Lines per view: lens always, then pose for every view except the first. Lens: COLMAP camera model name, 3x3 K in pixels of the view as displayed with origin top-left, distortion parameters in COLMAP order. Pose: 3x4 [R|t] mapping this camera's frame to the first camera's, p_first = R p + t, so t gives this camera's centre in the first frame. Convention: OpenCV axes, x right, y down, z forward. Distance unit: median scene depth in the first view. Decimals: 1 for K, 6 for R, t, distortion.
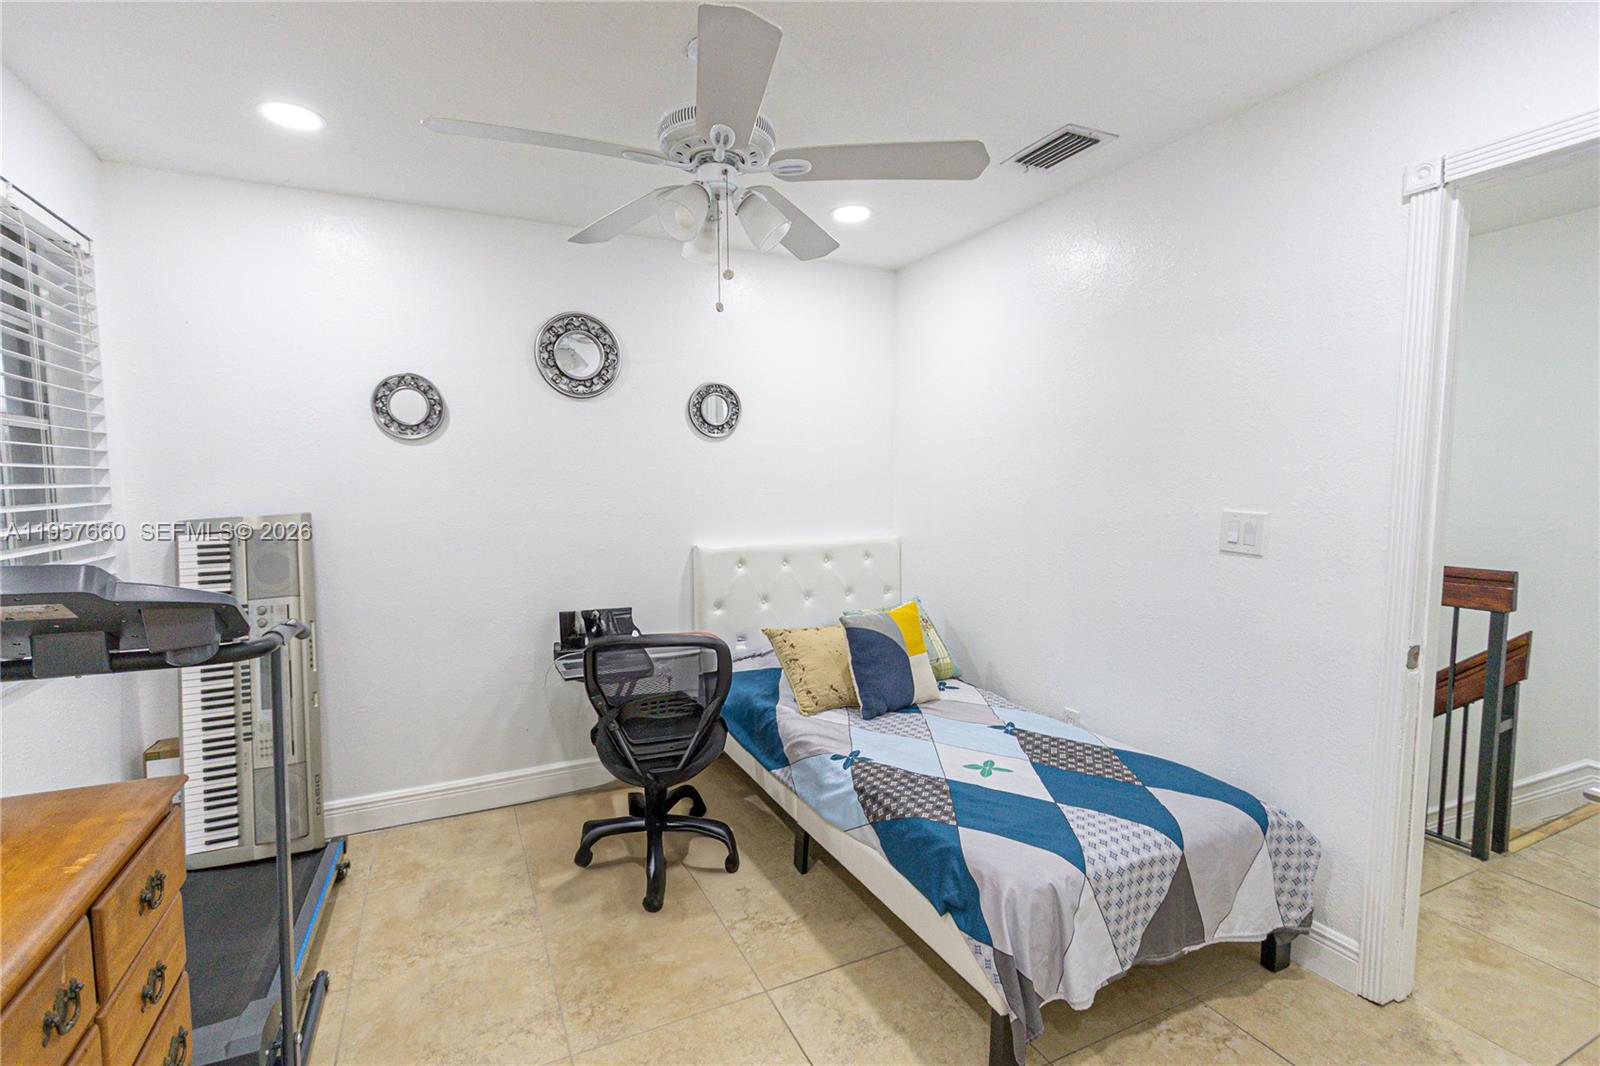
lens RADIAL K [[735.5, 0, 799.3], [0, 735.5, 538.5], [0, 0, 1]] dist [0.005222, -0.002632]
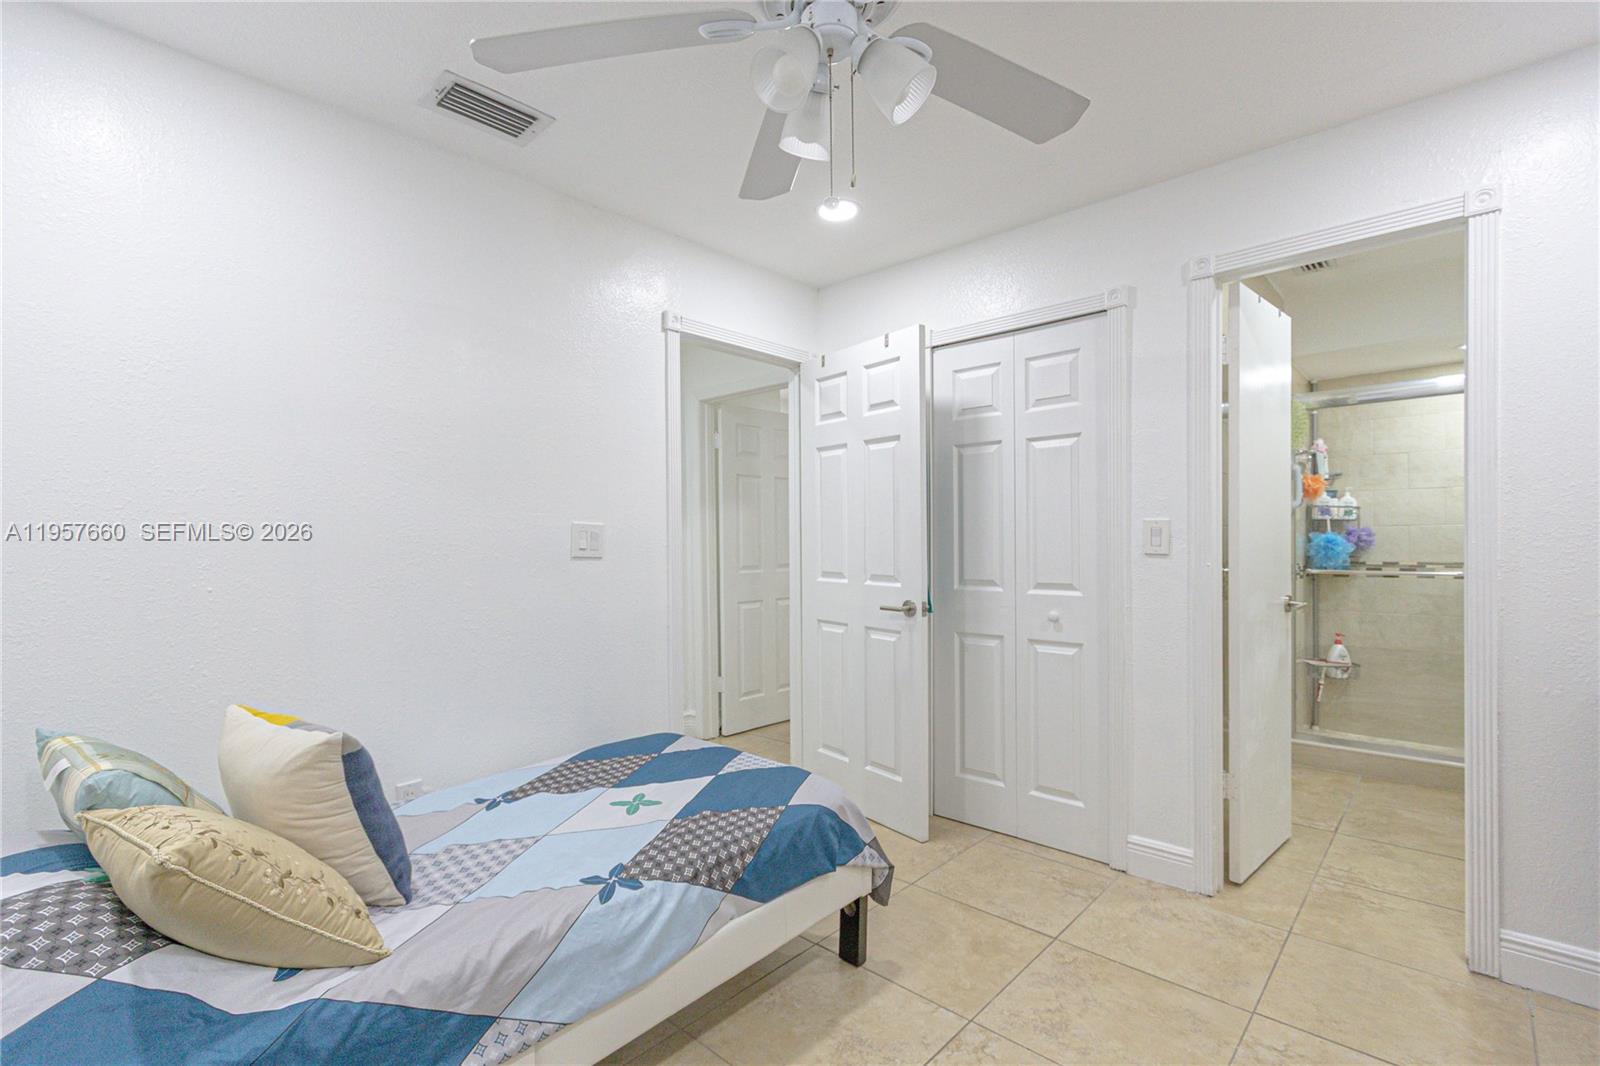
lens RADIAL K [[735.5, 0, 785.3], [0, 735.5, 540.8], [0, 0, 1]] dist [0.005222, -0.002632]
pose [[-0.364827, 0.002785, 0.931071, -0.596874], [0.081532, 0.996250, 0.028967, -0.014773], [-0.927499, 0.086480, -0.363686, 1.049394]]
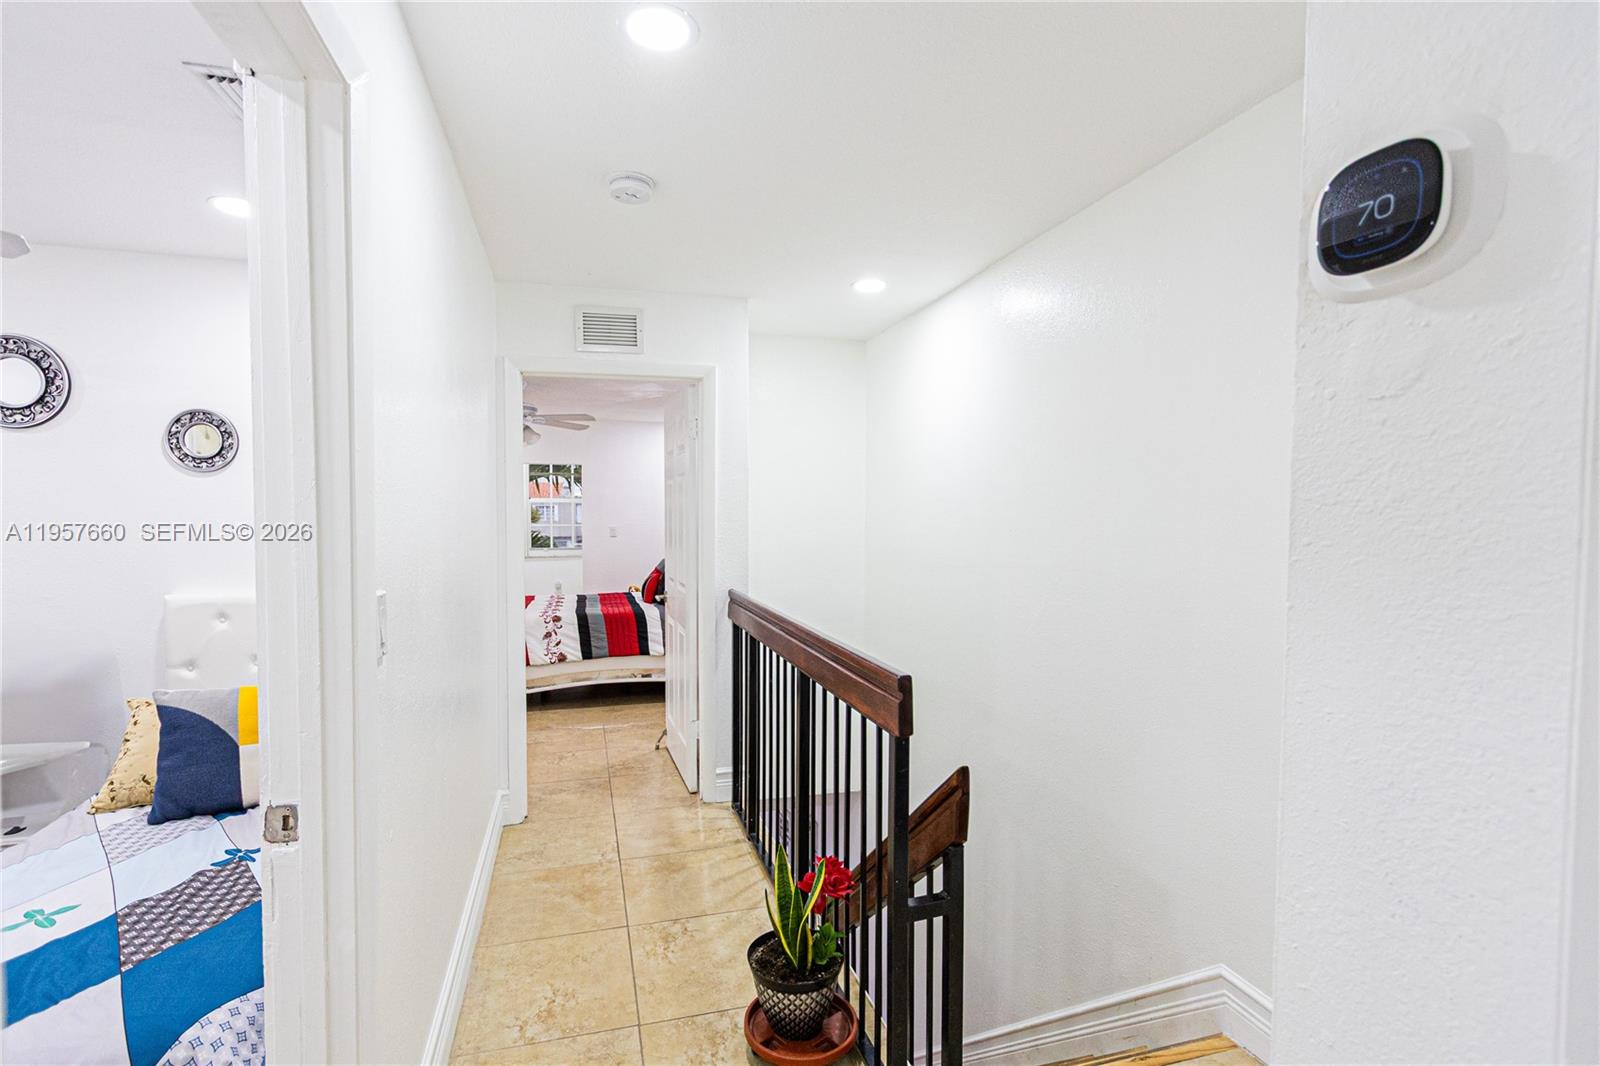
lens RADIAL K [[767.7, 0, 796.7], [0, 767.7, 542.1], [0, 0, 1]] dist [0.002396, 0.001104]
pose [[0.984227, 0.013360, -0.176406, 1.055862], [-0.020425, 0.999058, -0.038292, -0.047751], [0.175728, 0.041291, 0.983572, 0.330782]]
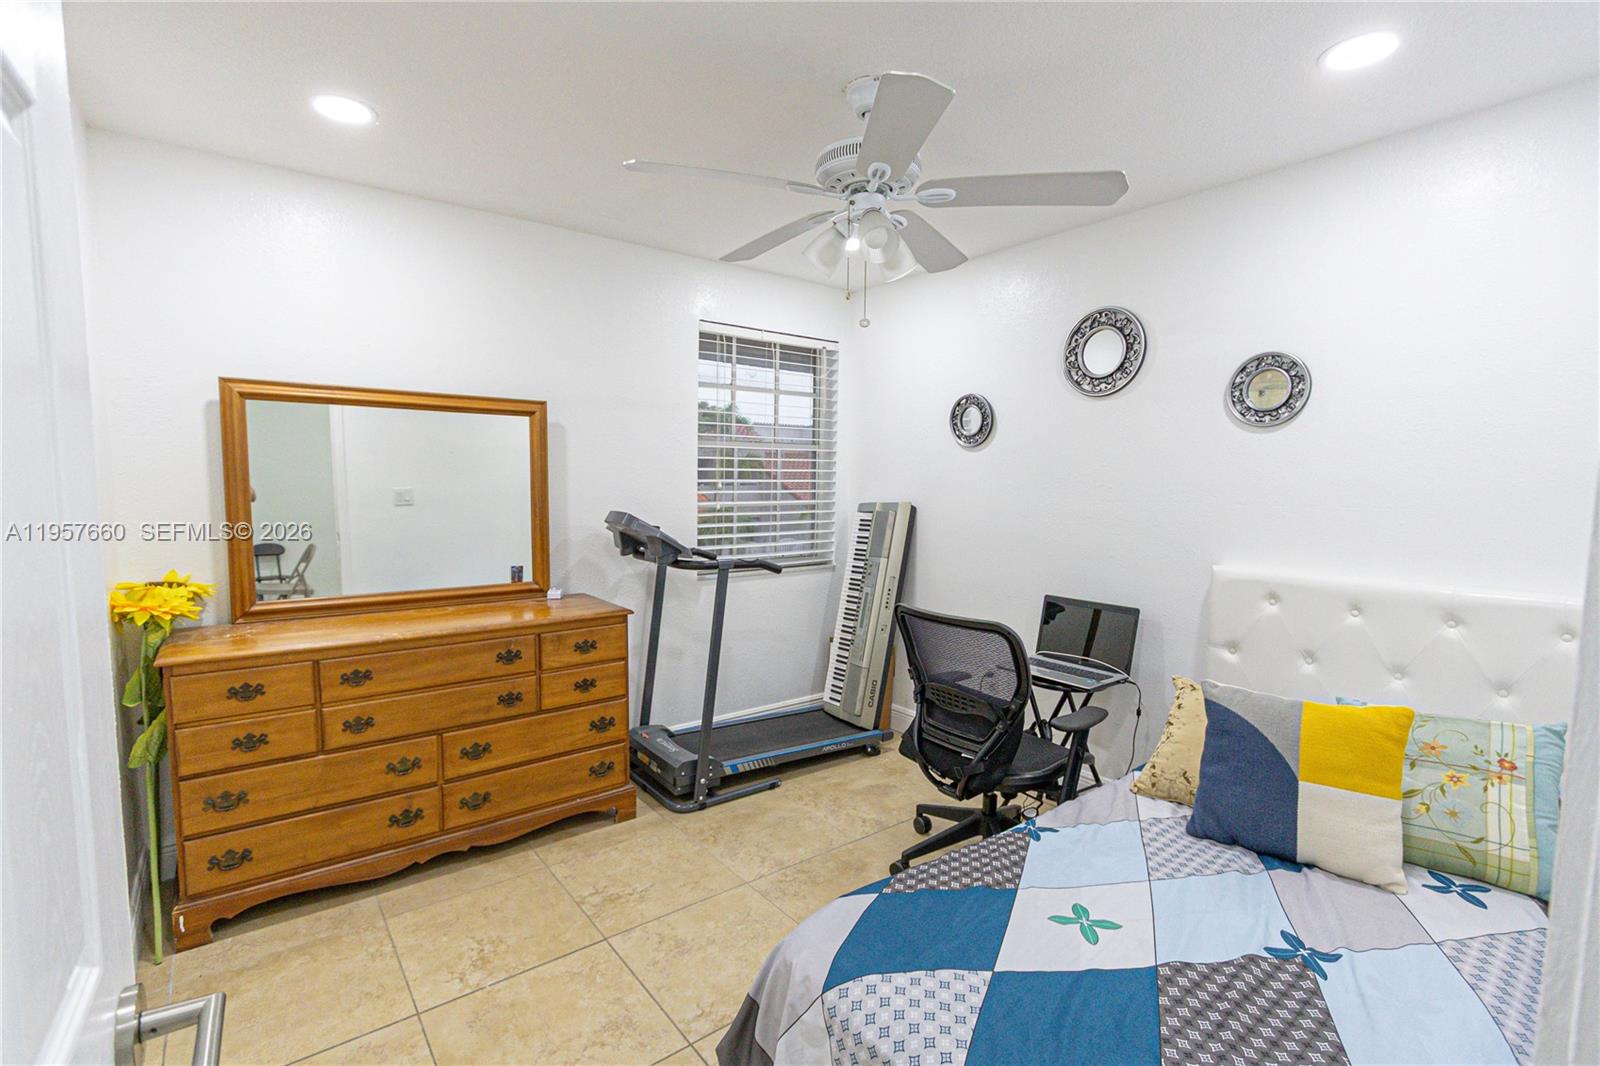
lens RADIAL K [[735.5, 0, 770.5], [0, 735.5, 542.3], [0, 0, 1]] dist [0.005222, -0.002632]
pose [[0.187717, 0.091954, -0.977909, 0.762572], [-0.083612, 0.993490, 0.077369, -0.052028], [0.978658, 0.067241, 0.194184, 0.530504]]
